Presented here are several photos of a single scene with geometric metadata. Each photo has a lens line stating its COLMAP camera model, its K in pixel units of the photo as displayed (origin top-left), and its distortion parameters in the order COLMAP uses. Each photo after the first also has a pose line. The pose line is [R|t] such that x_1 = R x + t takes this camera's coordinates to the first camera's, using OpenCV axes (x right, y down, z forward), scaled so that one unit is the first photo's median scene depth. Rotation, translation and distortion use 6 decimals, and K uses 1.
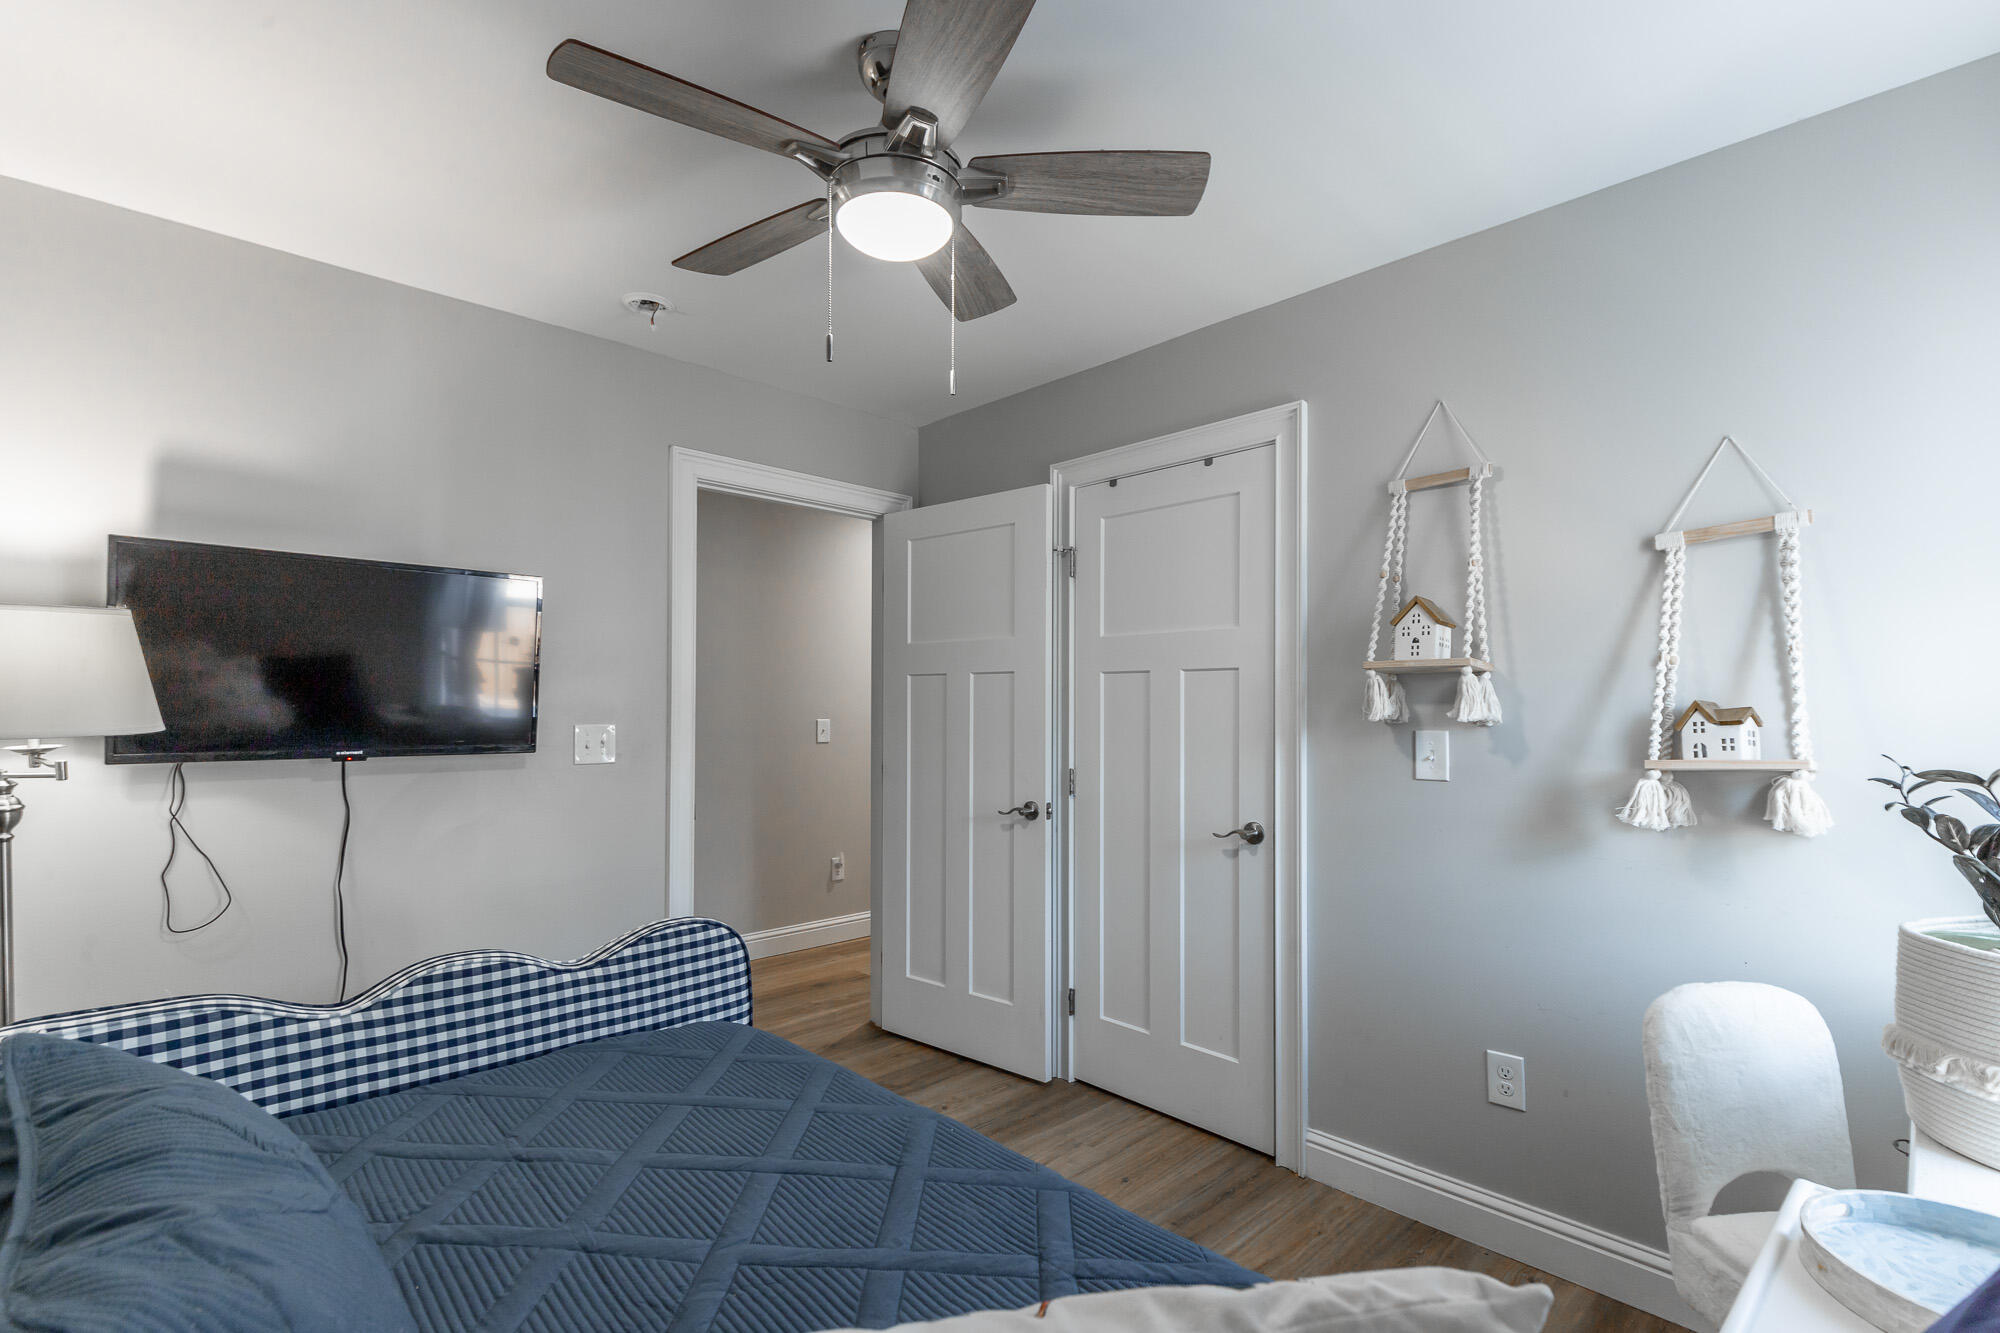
lens RADIAL K [[898.9, 0, 998.1], [0, 898.9, 705.0], [0, 0, 1]] dist [-0.001255, -0.000196]
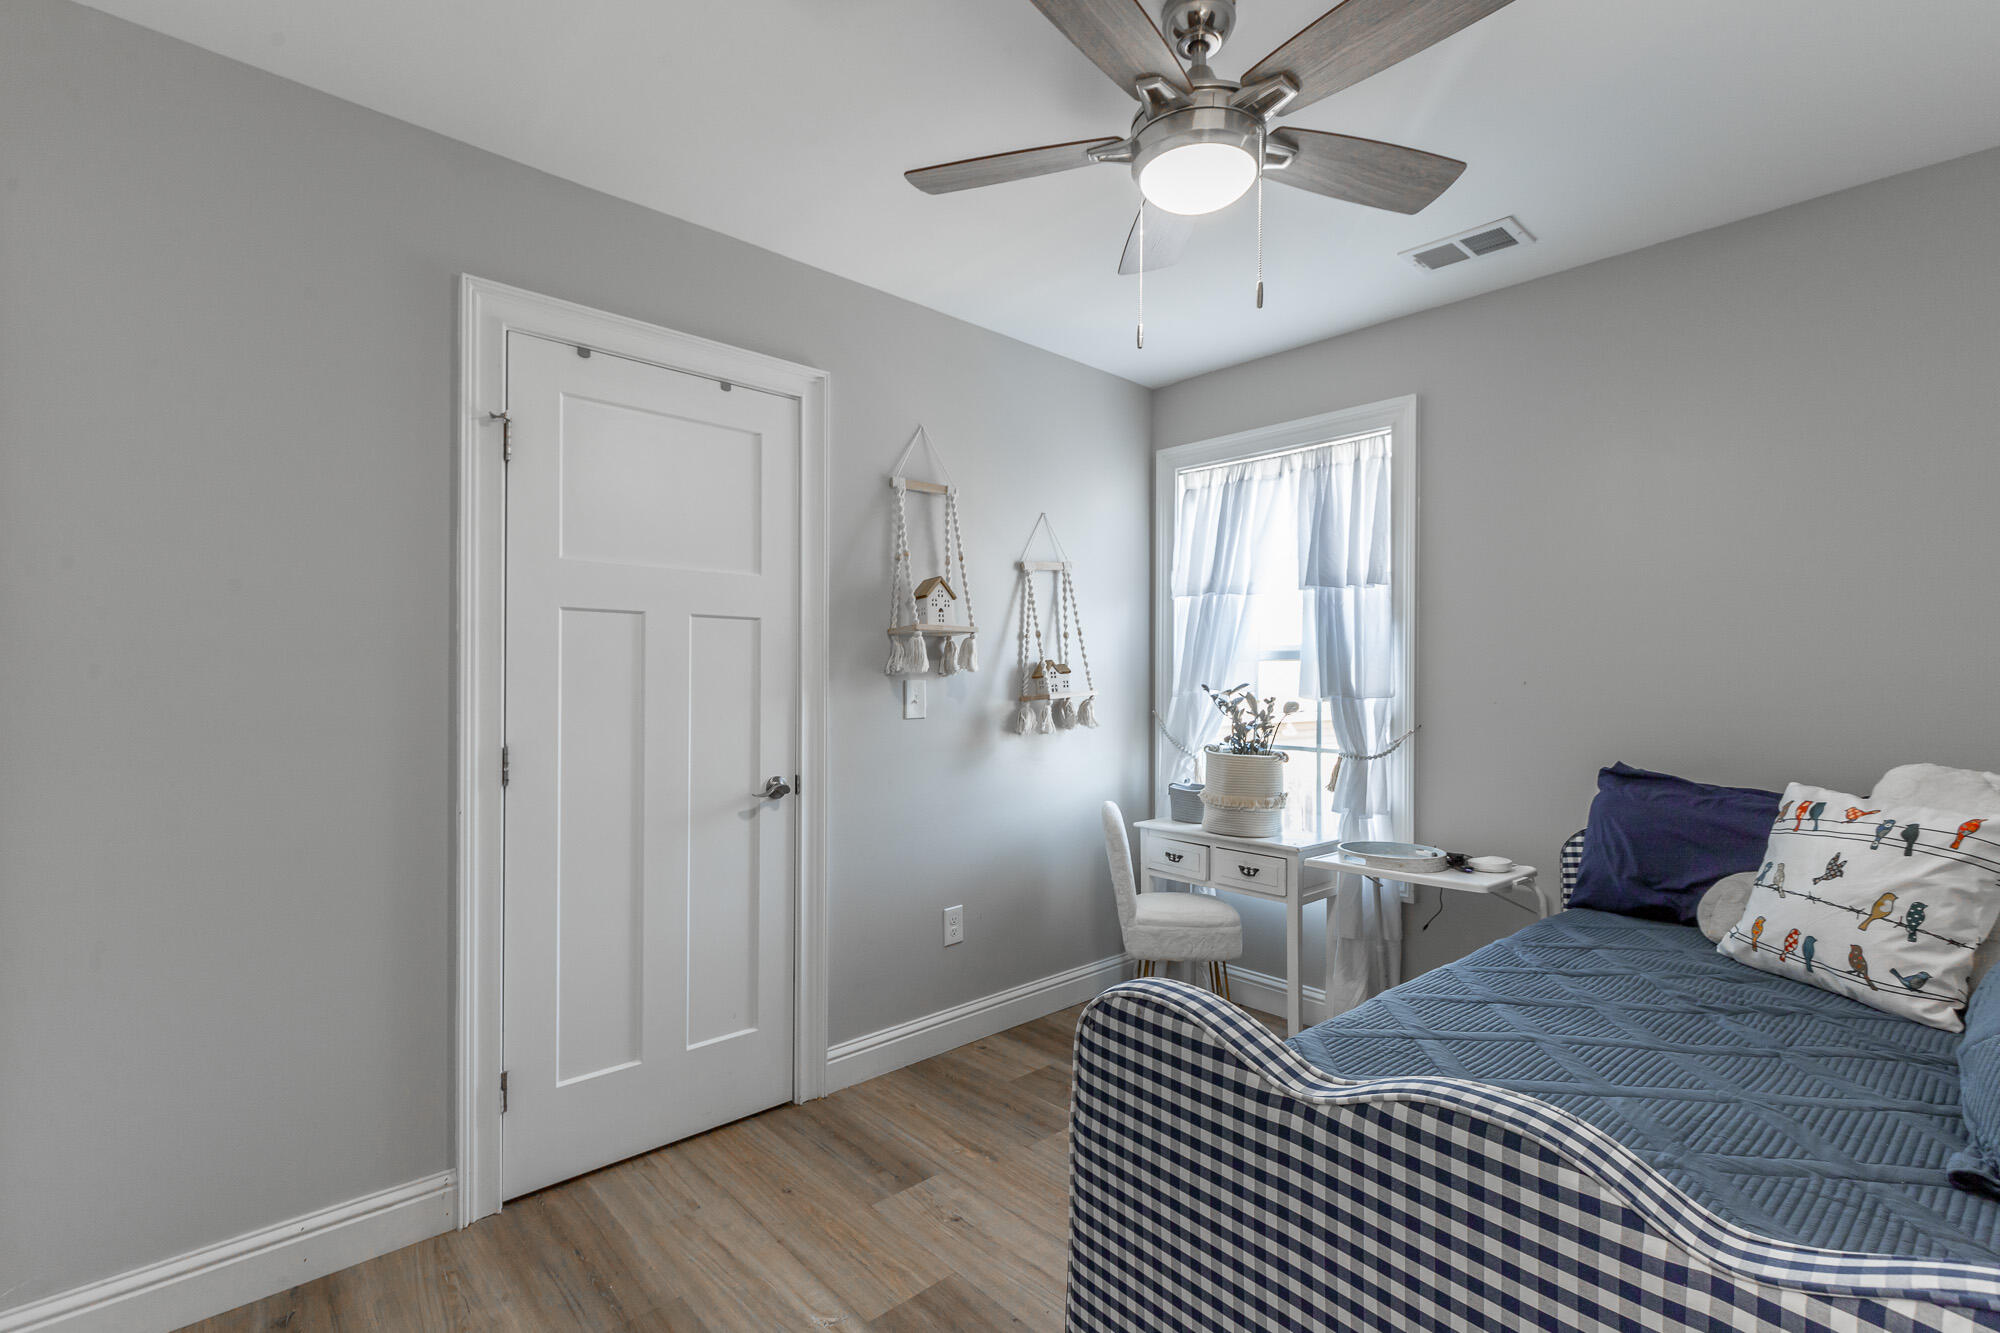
lens RADIAL K [[897.7, 0, 1000.0], [0, 897.7, 666.5], [0, 0, 1]] dist [-0.000615, -0.000065]
pose [[0.023359, -0.000505, 0.999727, -0.703848], [-0.015120, 0.999885, 0.000859, 0.005698], [-0.999613, -0.015136, 0.023348, 0.746451]]
